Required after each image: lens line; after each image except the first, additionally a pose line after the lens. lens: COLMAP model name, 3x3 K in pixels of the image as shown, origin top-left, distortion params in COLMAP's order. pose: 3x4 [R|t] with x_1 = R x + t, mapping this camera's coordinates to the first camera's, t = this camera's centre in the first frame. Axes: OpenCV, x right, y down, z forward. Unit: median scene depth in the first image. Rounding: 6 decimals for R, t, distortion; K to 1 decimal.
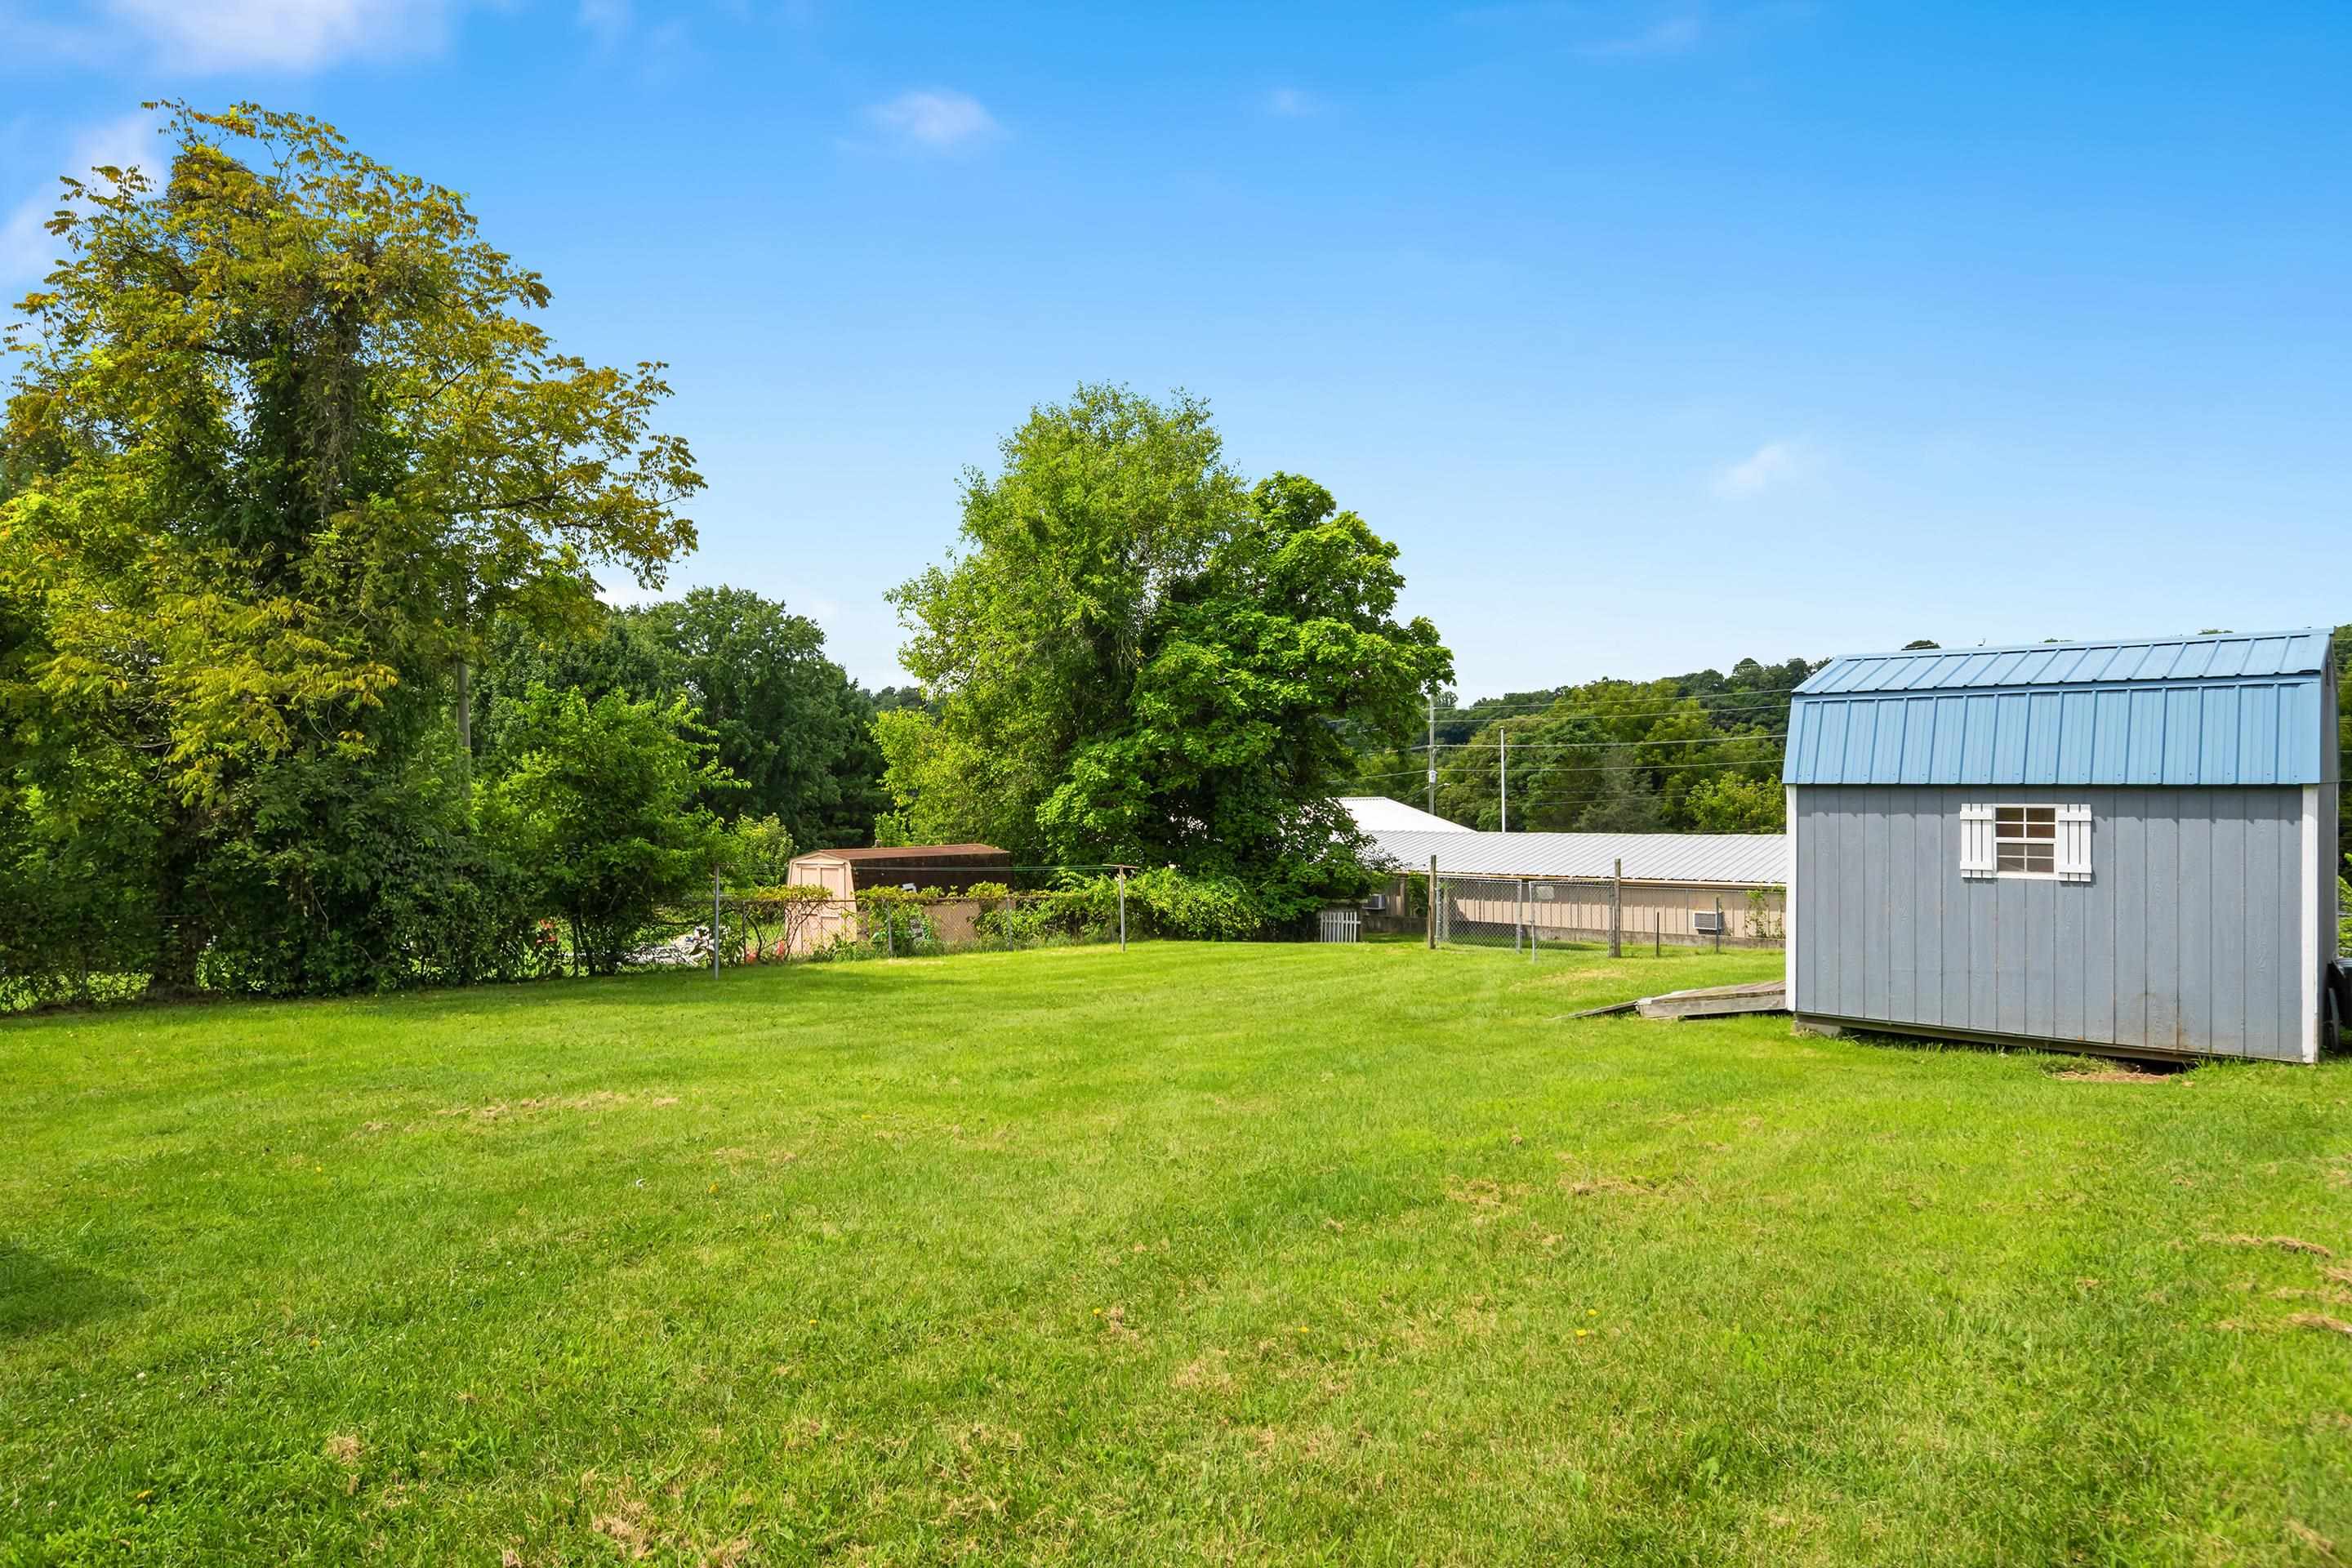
lens RADIAL K [[1559.5, 0, 1176.0], [0, 1559.5, 784.0], [0, 0, 1]] dist [0.092058, -0.000848]
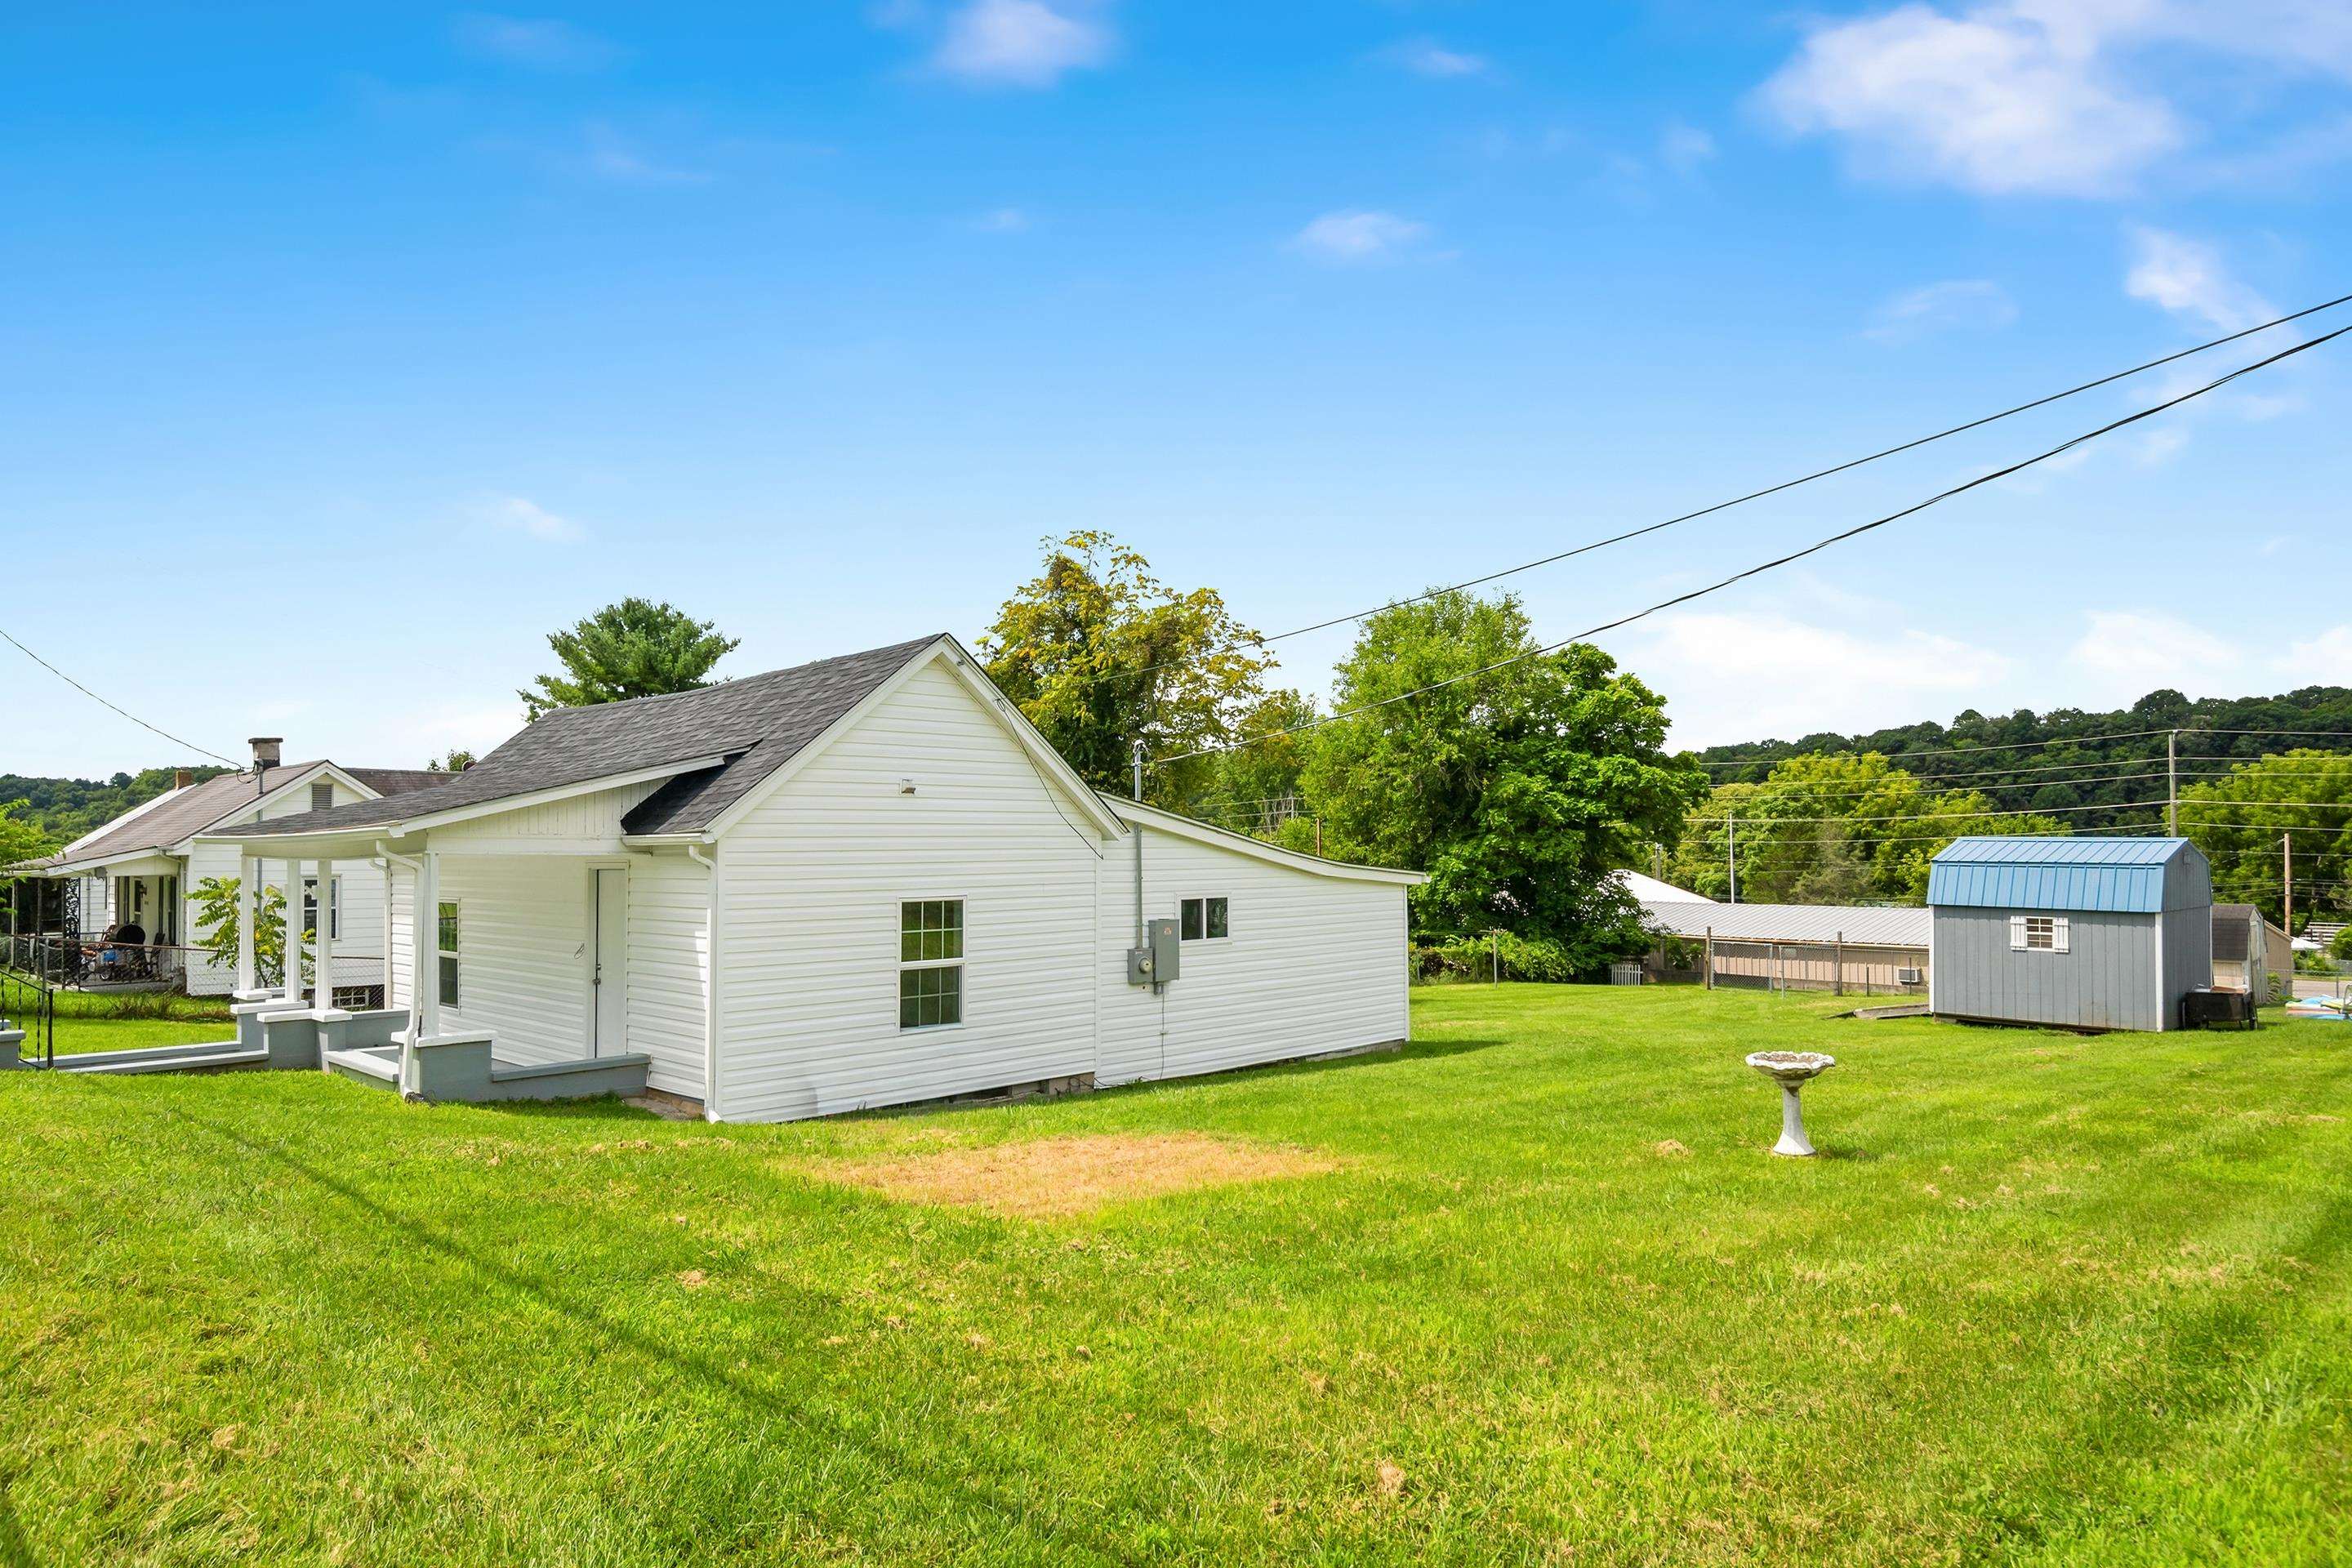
lens RADIAL K [[1391.6, 0, 1164.5], [0, 1391.6, 827.8], [0, 0, 1]] dist [-0.001681, -0.002238]
pose [[0.985162, -0.000466, -0.171628, -0.093326], [-0.001942, 0.999902, -0.013858, -0.023140], [0.171618, 0.013985, 0.985064, -0.311370]]
